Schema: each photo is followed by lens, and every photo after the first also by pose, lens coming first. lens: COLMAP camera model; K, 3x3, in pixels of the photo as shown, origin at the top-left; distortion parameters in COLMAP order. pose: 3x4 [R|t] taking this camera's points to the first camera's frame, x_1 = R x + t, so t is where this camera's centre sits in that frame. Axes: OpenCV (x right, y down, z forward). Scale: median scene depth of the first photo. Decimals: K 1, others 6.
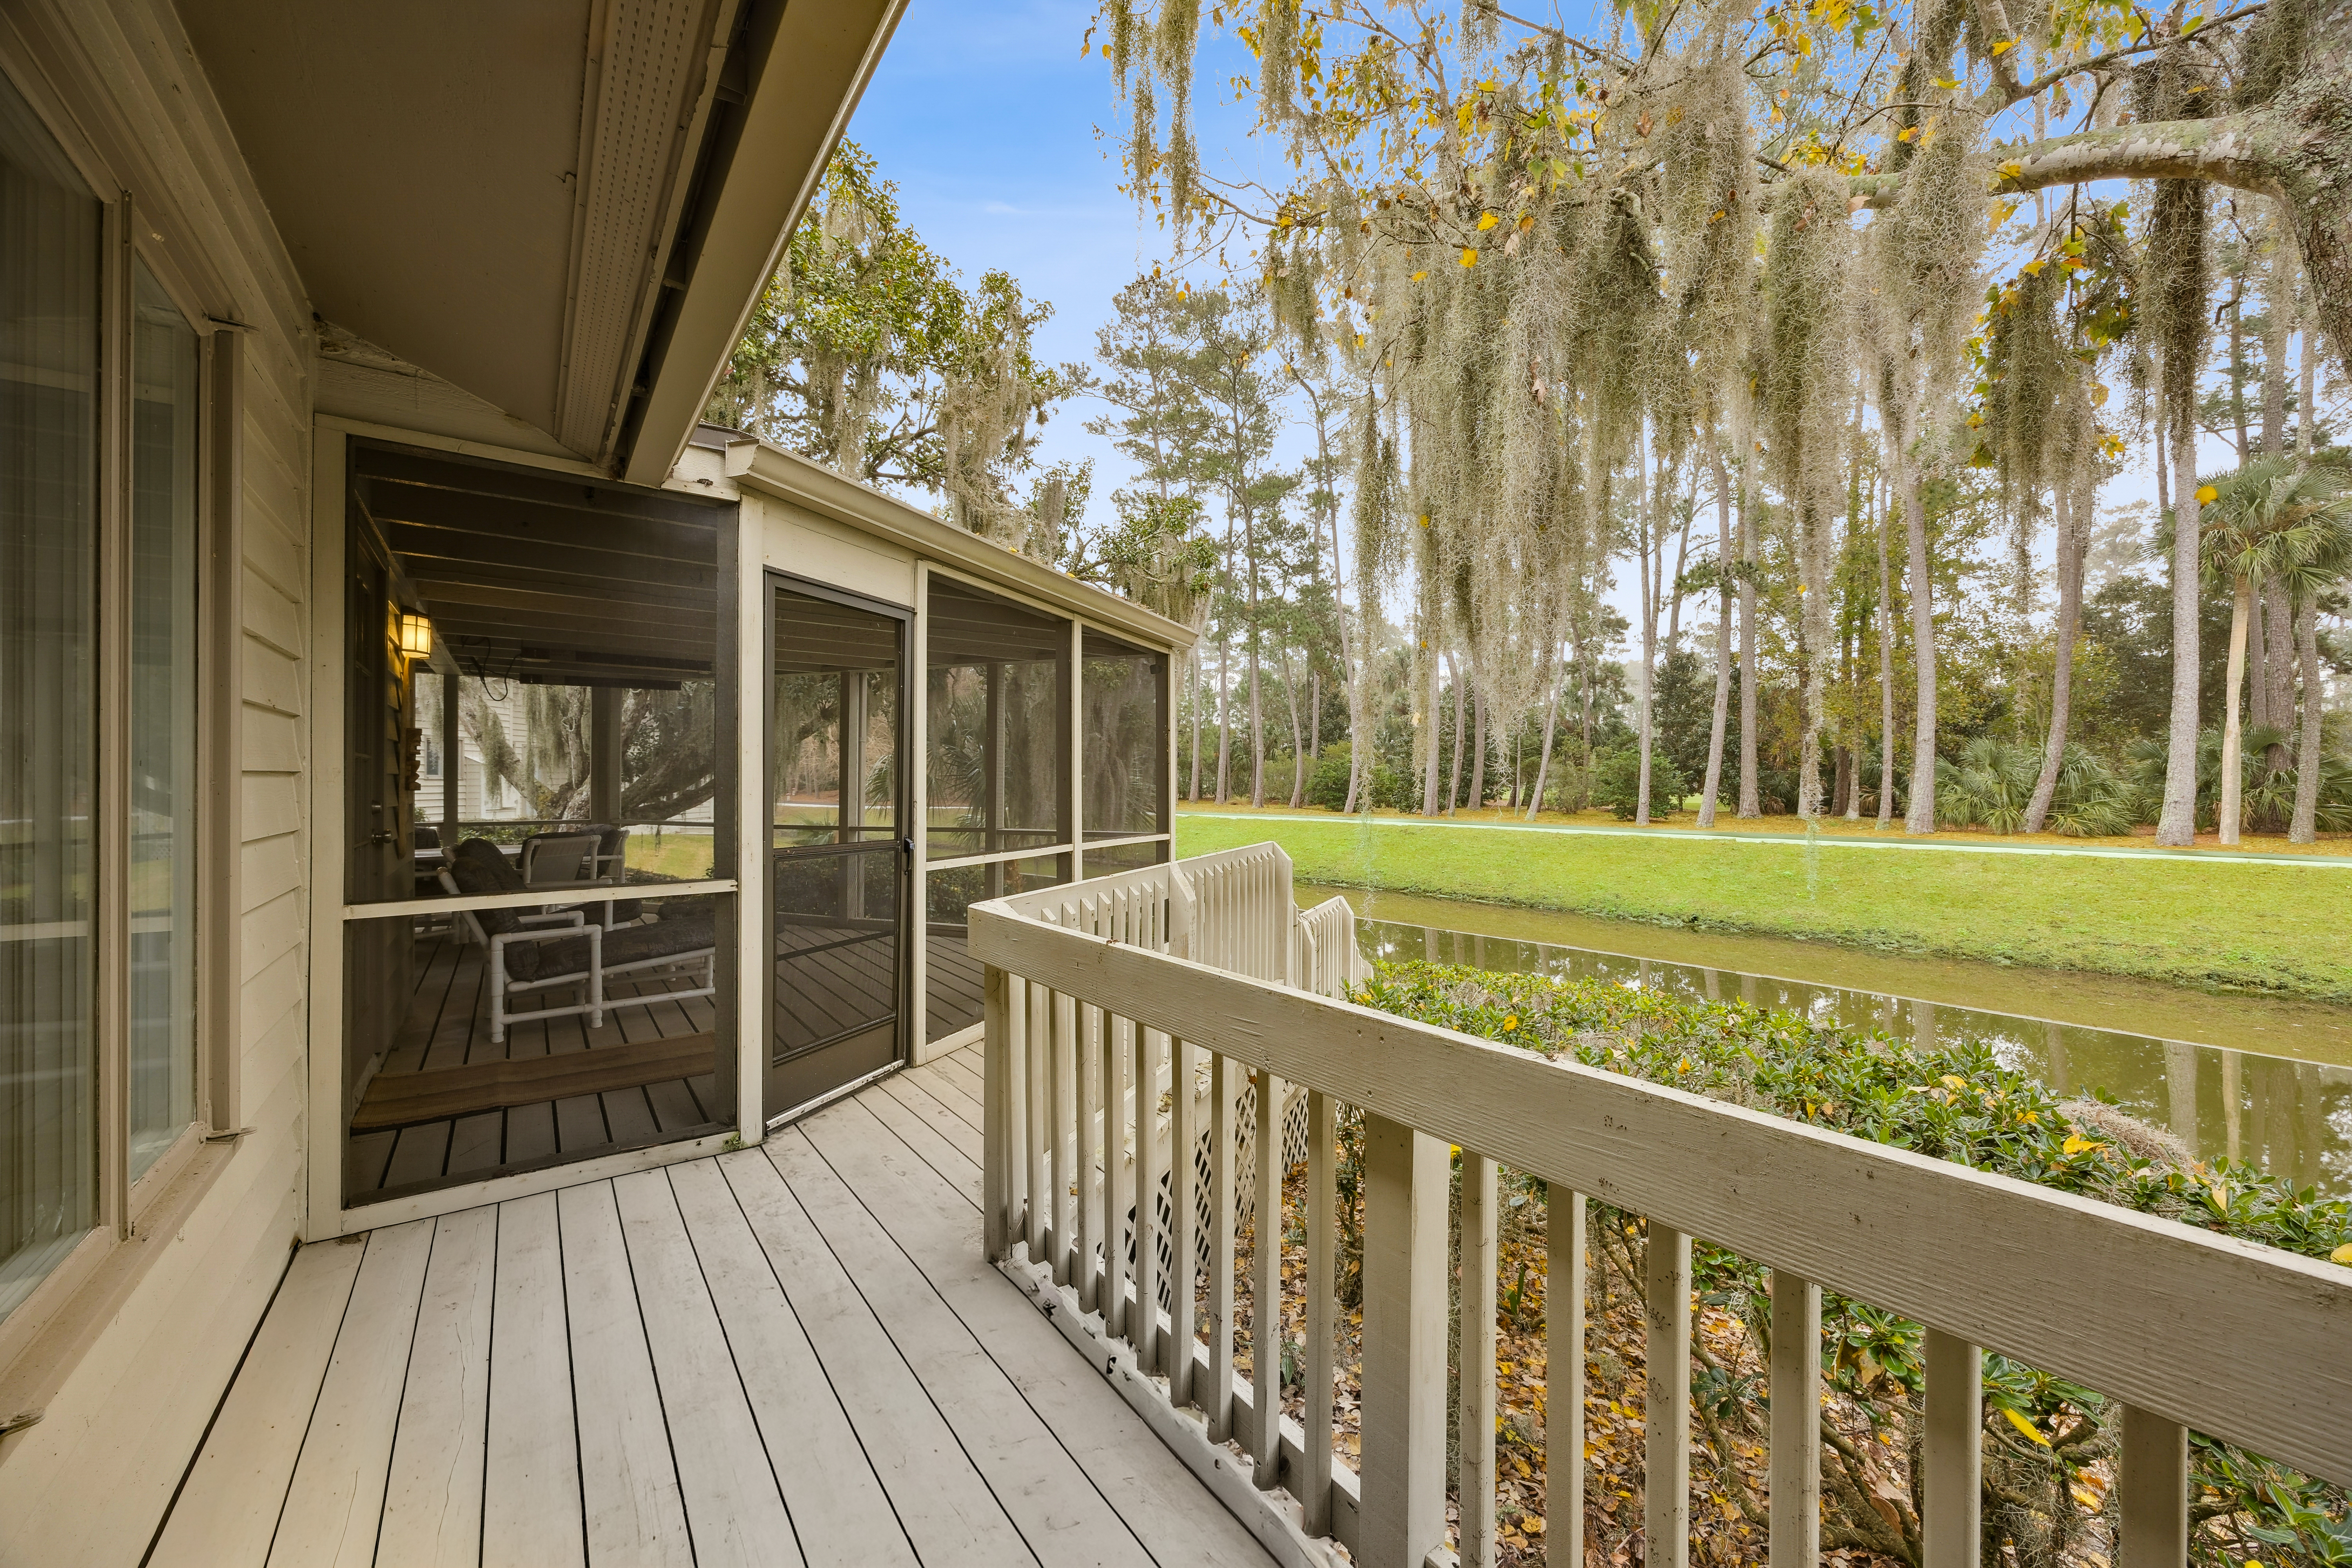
lens RADIAL K [[906.9, 0, 1172.6], [0, 906.9, 790.6], [0, 0, 1]] dist [-0.000697, -0.000039]
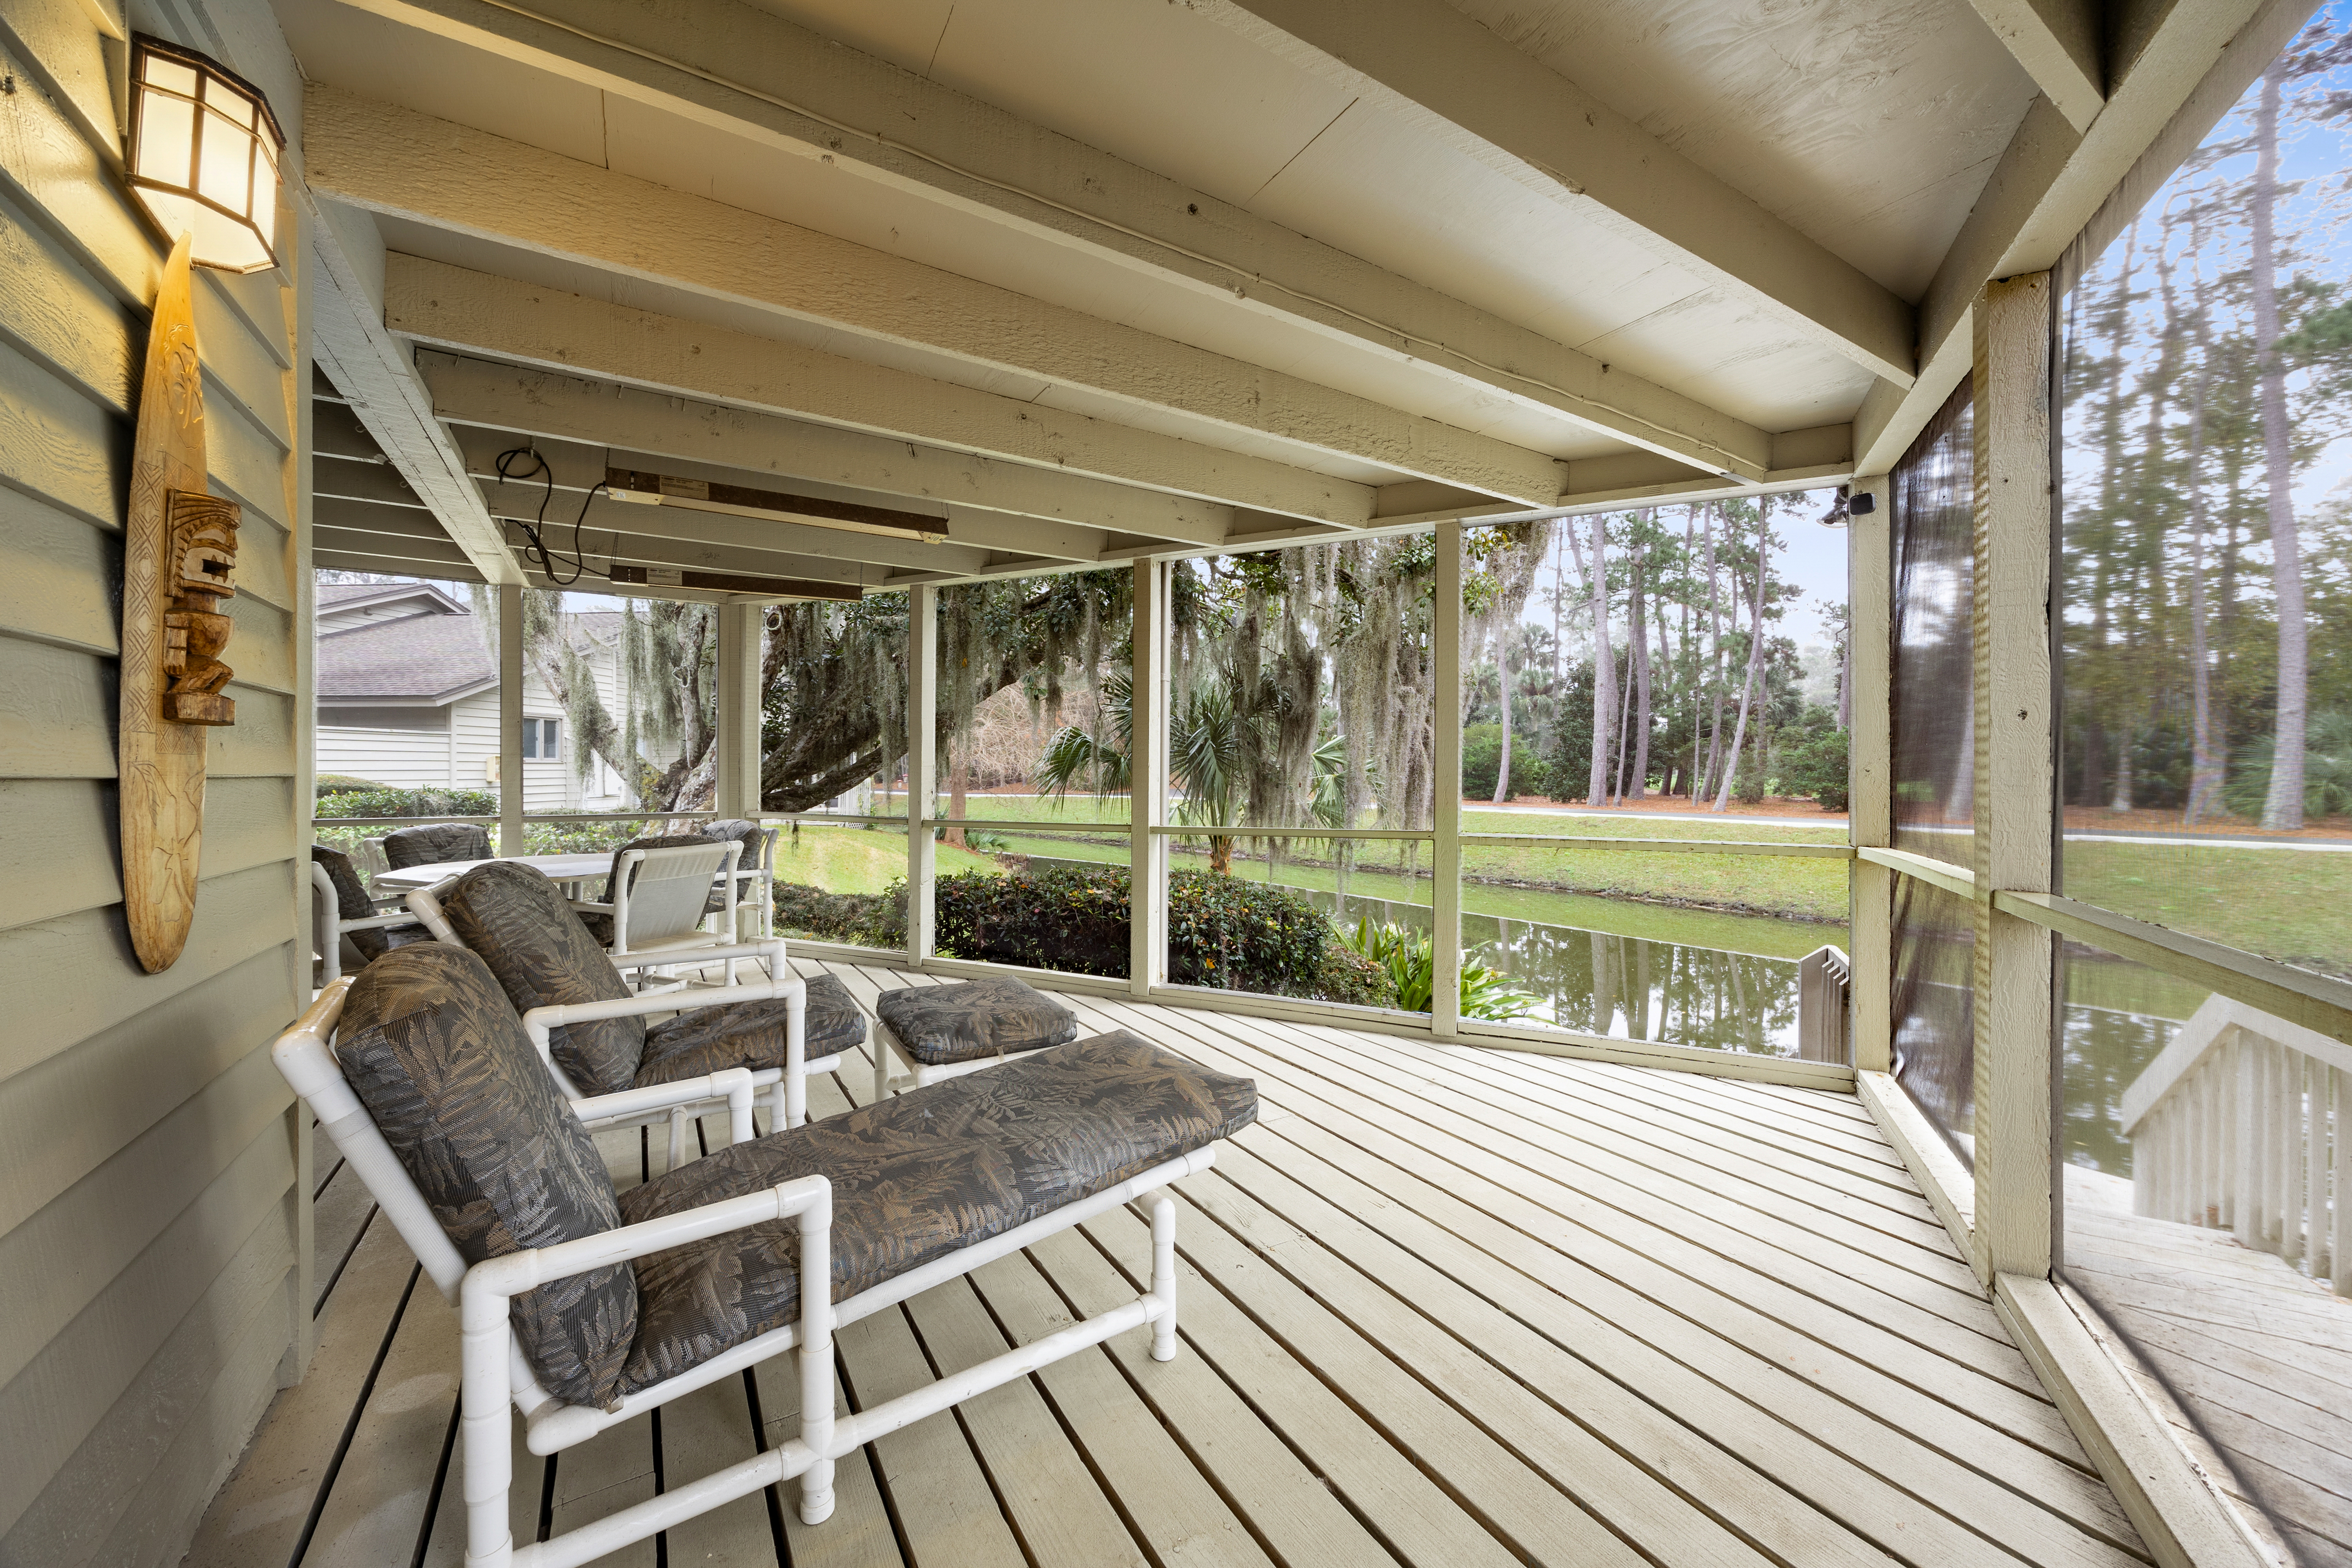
lens RADIAL K [[926.7, 0, 1176.0], [0, 926.7, 784.0], [0, 0, 1]] dist [0.000199, 0.000035]
pose [[0.996003, -0.000292, -0.089324, -0.209837], [0.000782, 0.999985, 0.005450, 0.006965], [0.089321, -0.005498, 0.995988, 0.301923]]
